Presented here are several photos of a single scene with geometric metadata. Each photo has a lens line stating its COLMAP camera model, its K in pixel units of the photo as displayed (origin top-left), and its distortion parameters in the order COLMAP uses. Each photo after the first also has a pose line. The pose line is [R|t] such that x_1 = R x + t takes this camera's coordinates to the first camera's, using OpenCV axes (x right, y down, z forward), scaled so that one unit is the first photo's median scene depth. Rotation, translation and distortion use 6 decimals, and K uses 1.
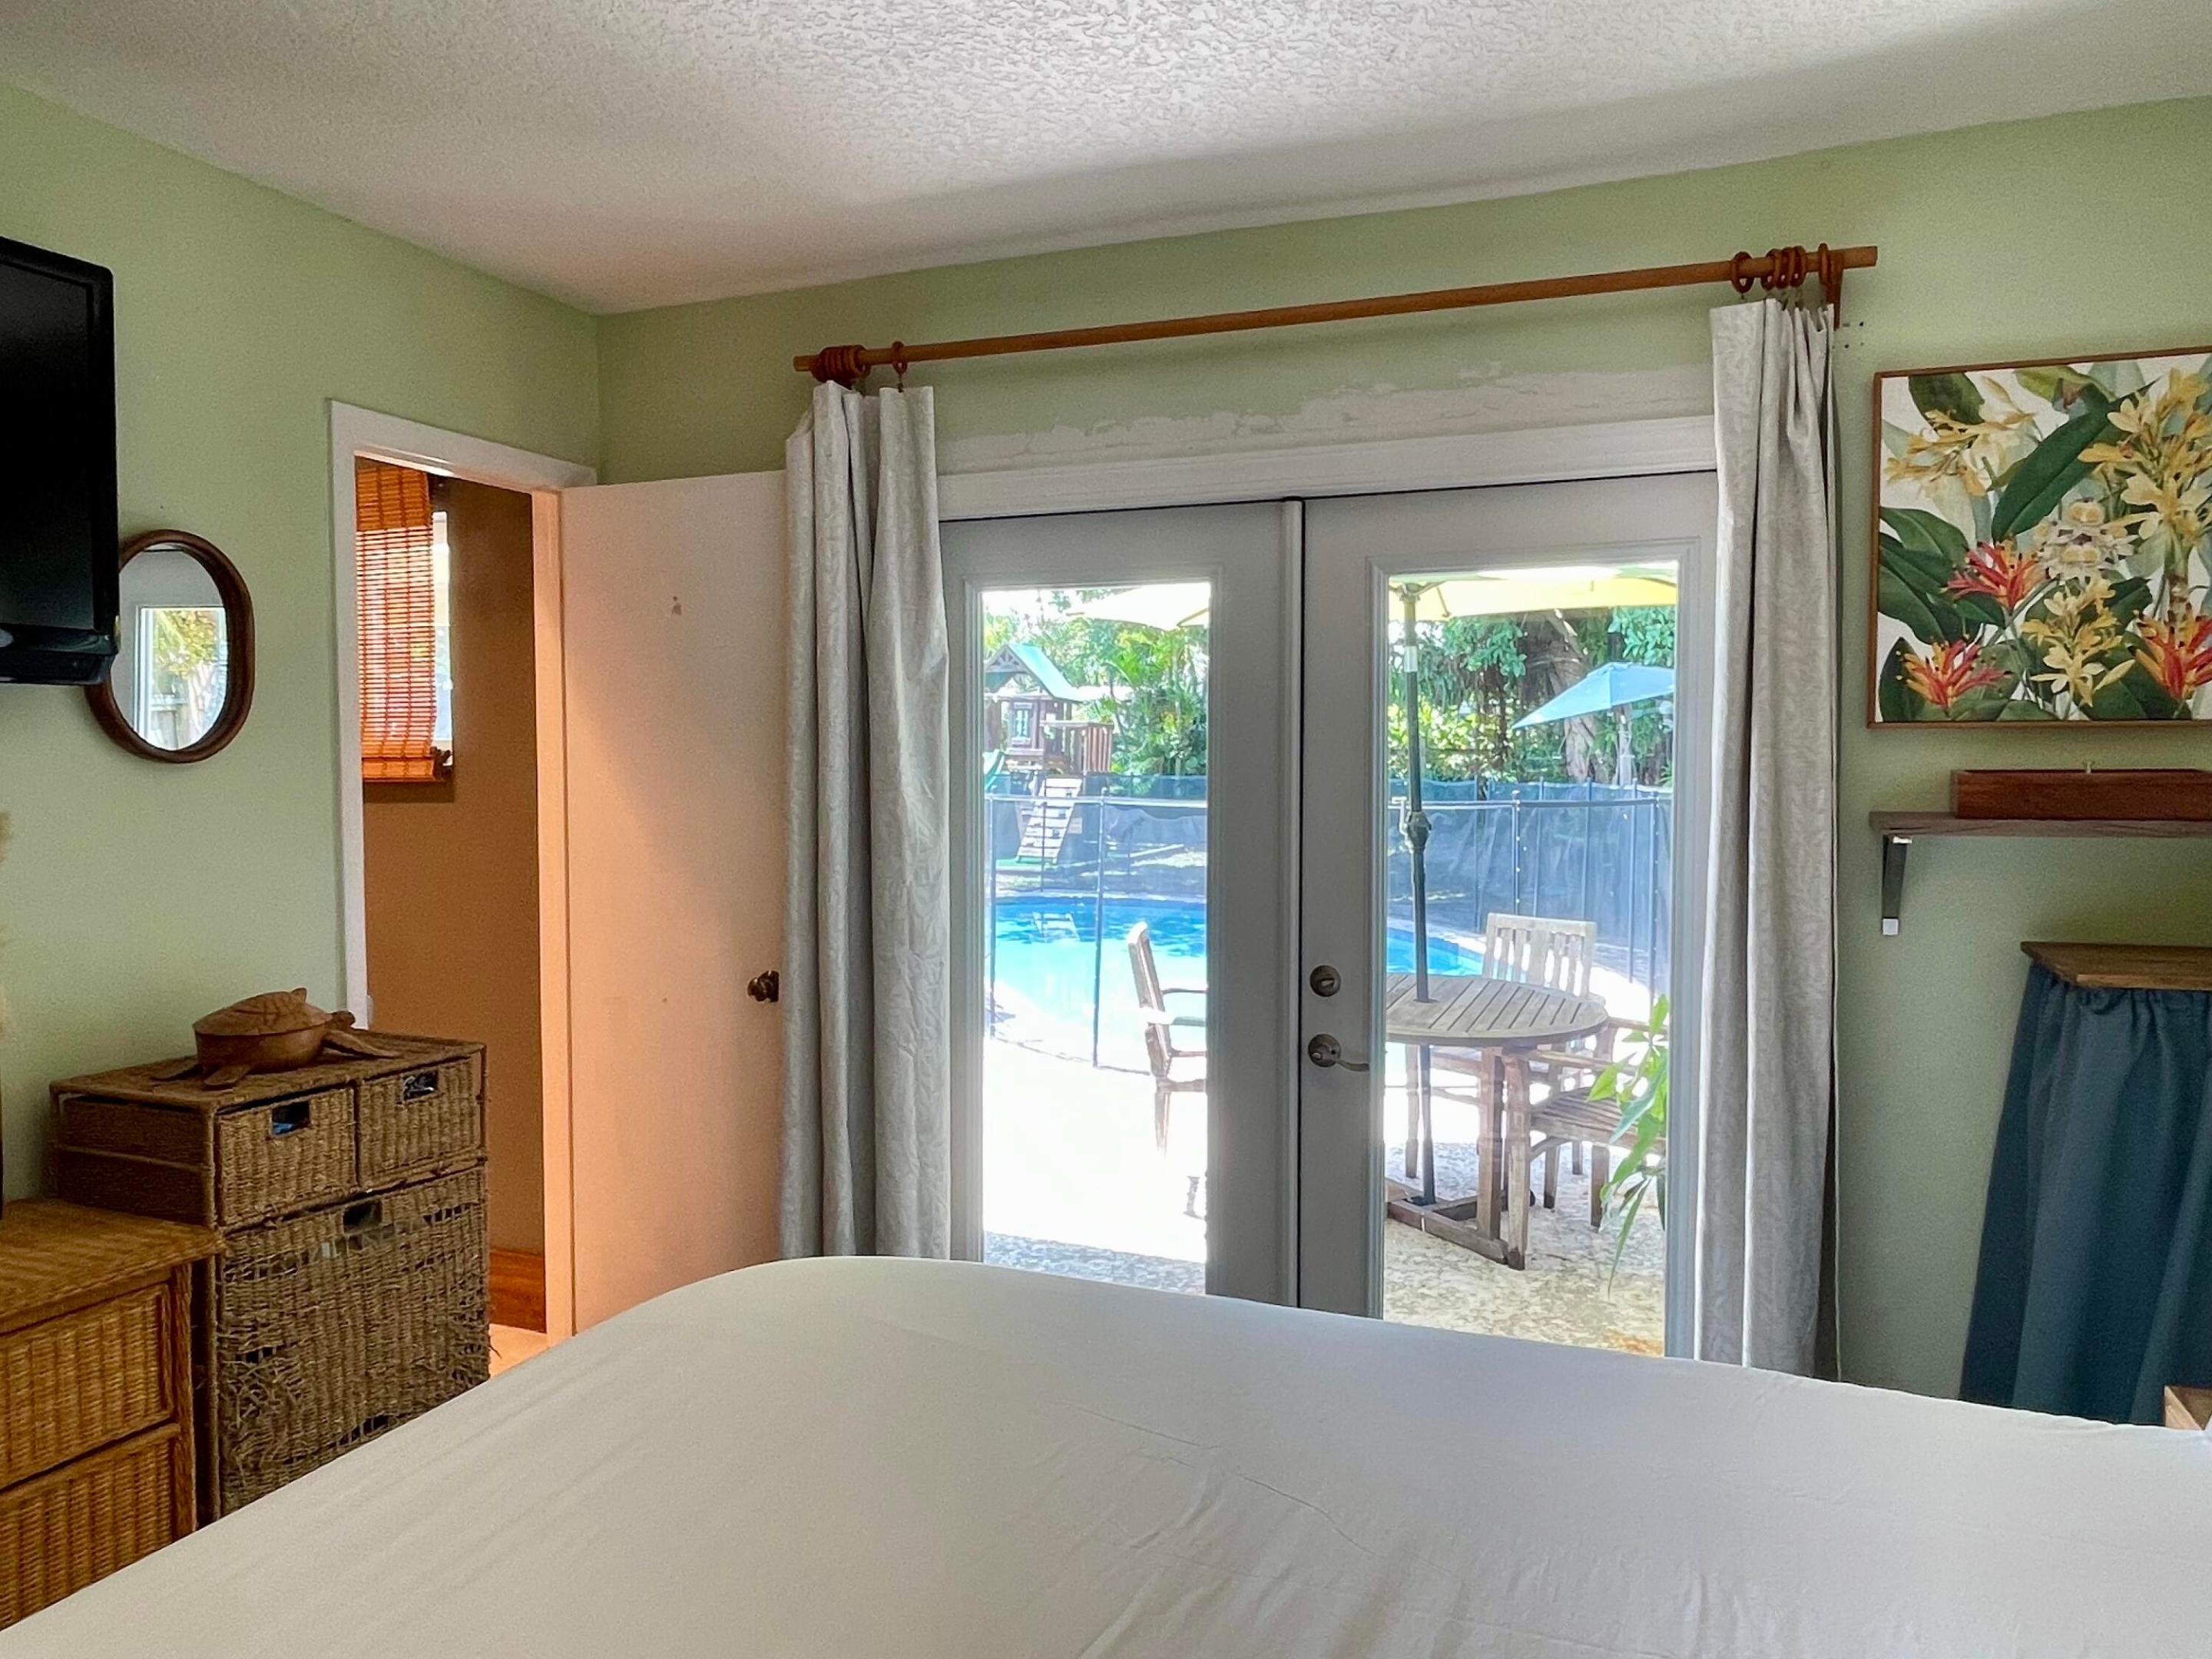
lens RADIAL K [[1457.7, 0, 1100.4], [0, 1457.7, 822.6], [0, 0, 1]] dist [-0.012578, -0.002932]
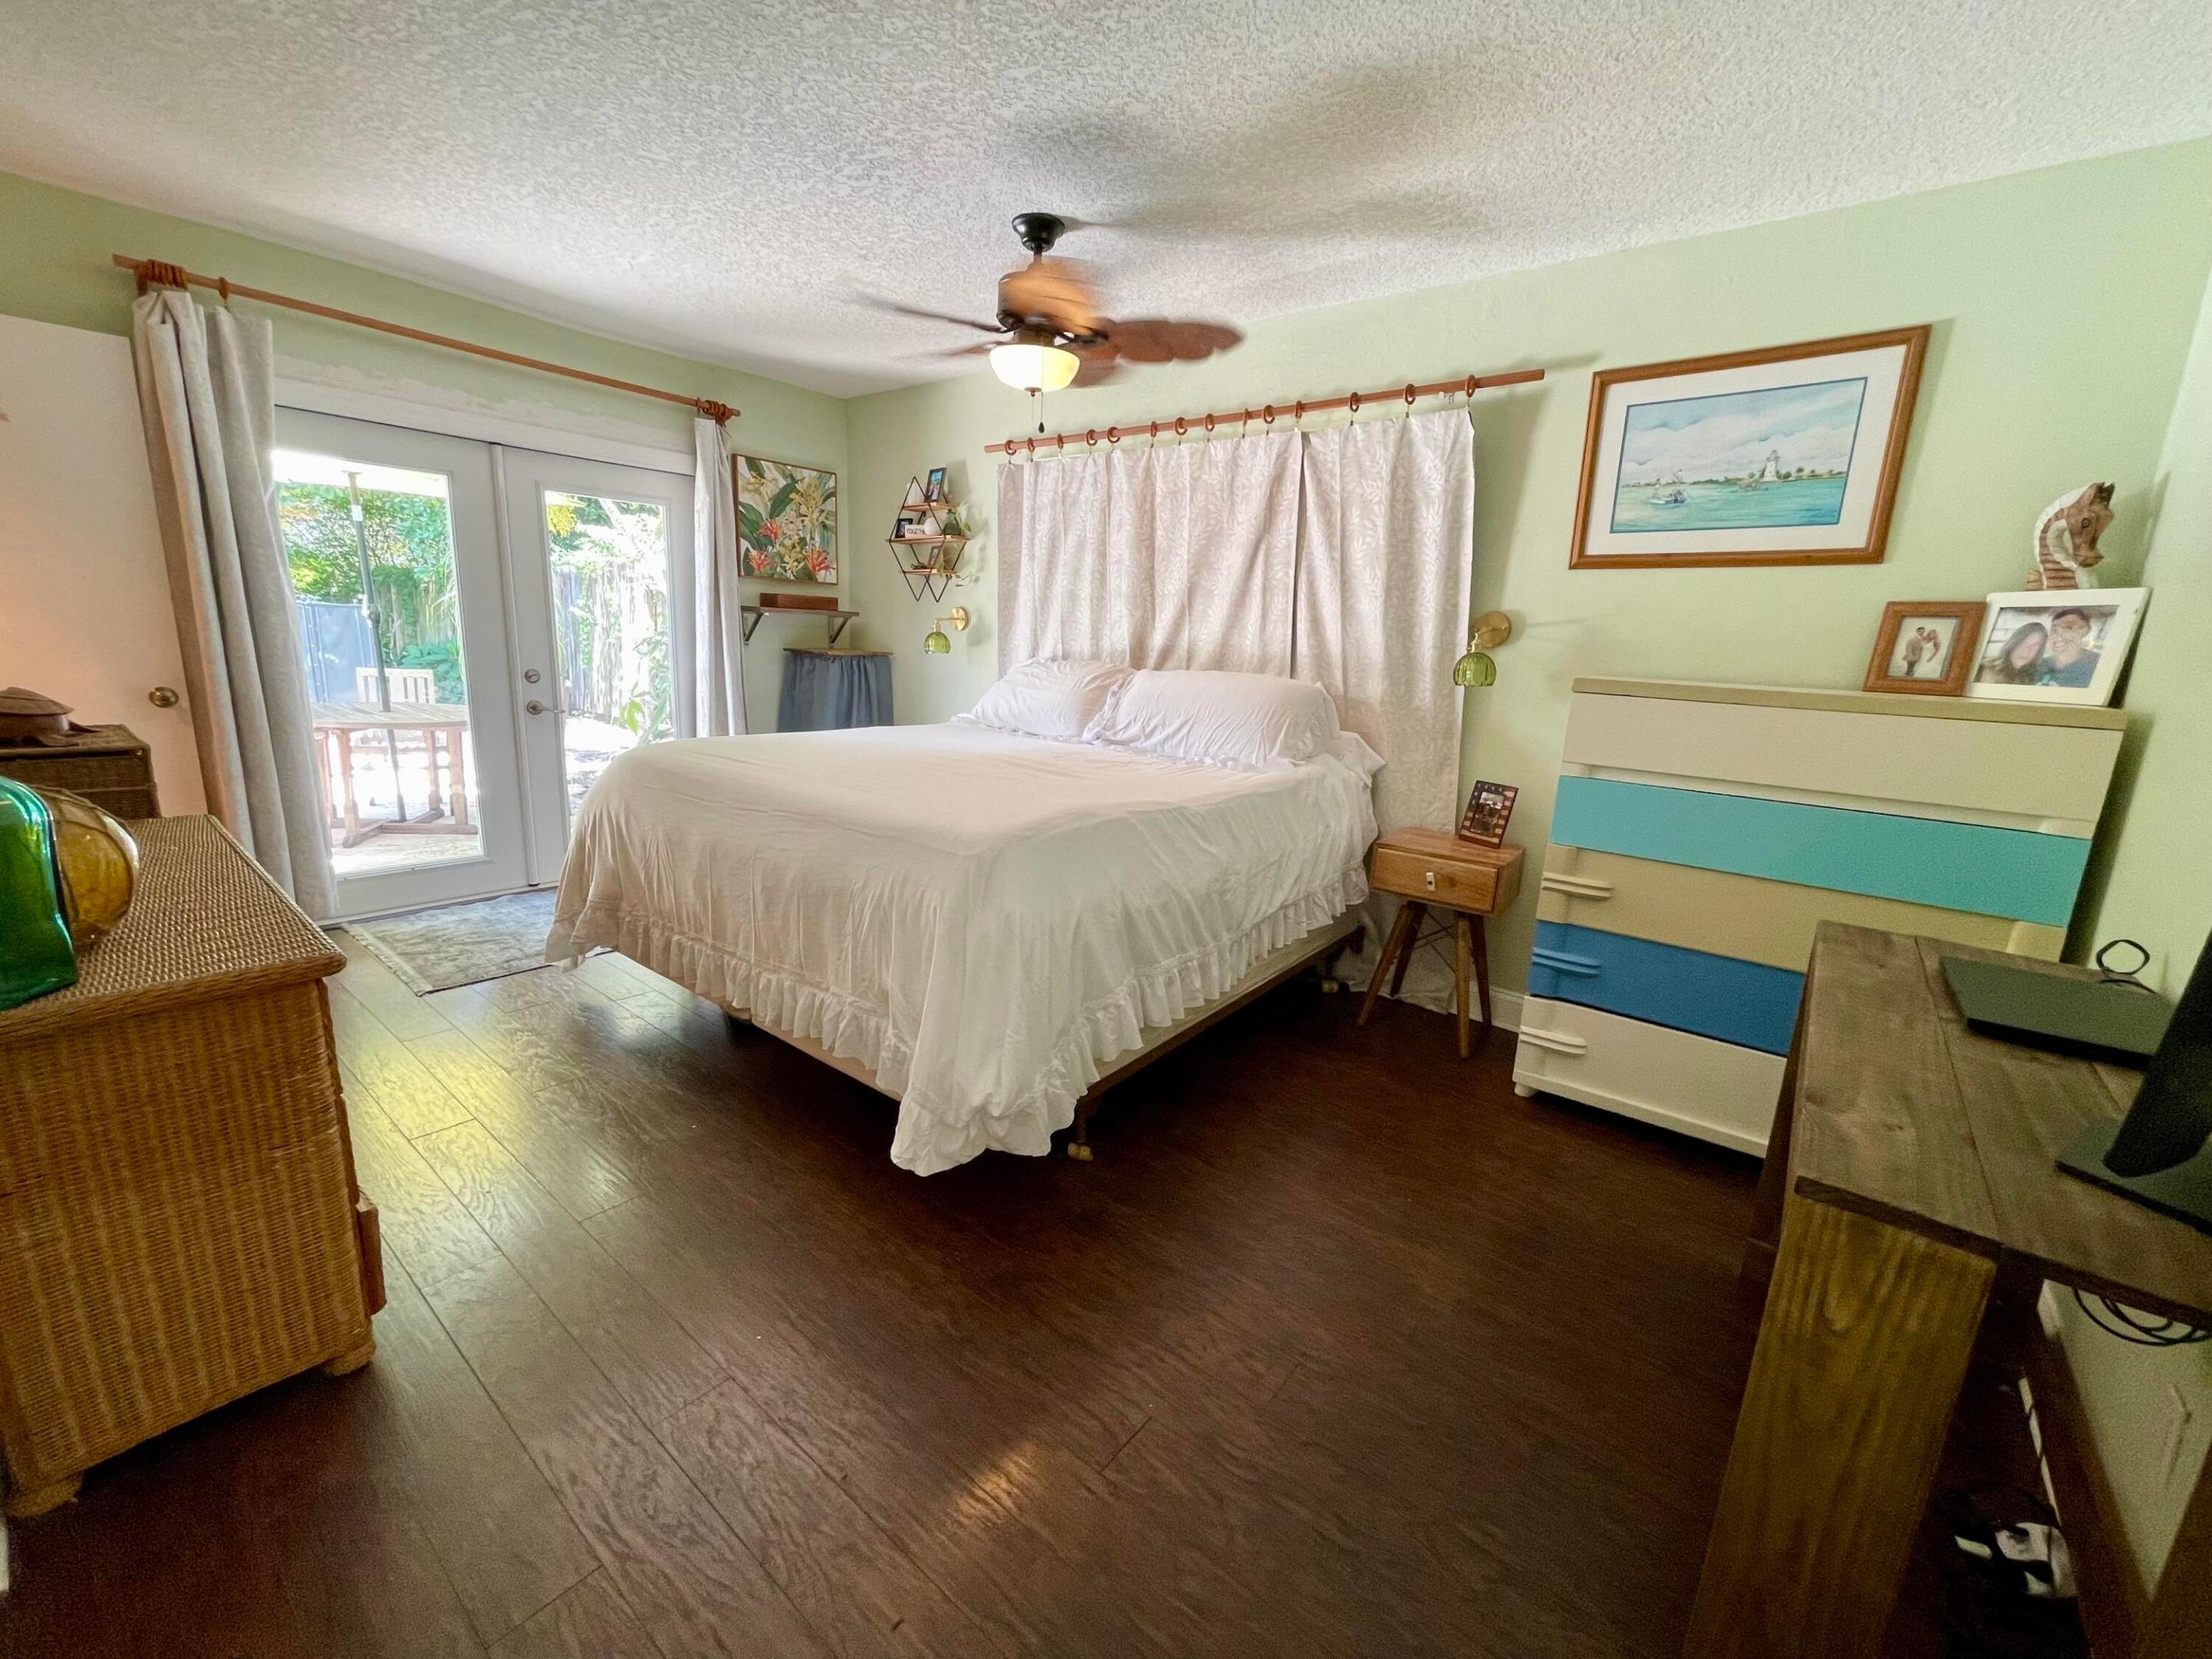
lens RADIAL K [[892.9, 0, 1105.4], [0, 892.9, 825.9], [0, 0, 1]] dist [-0.003766, 0.001208]
pose [[0.278483, -0.191615, 0.941133, -1.136405], [-0.003038, 0.979716, 0.200369, 0.070259], [-0.960436, -0.058658, 0.272252, -0.273875]]
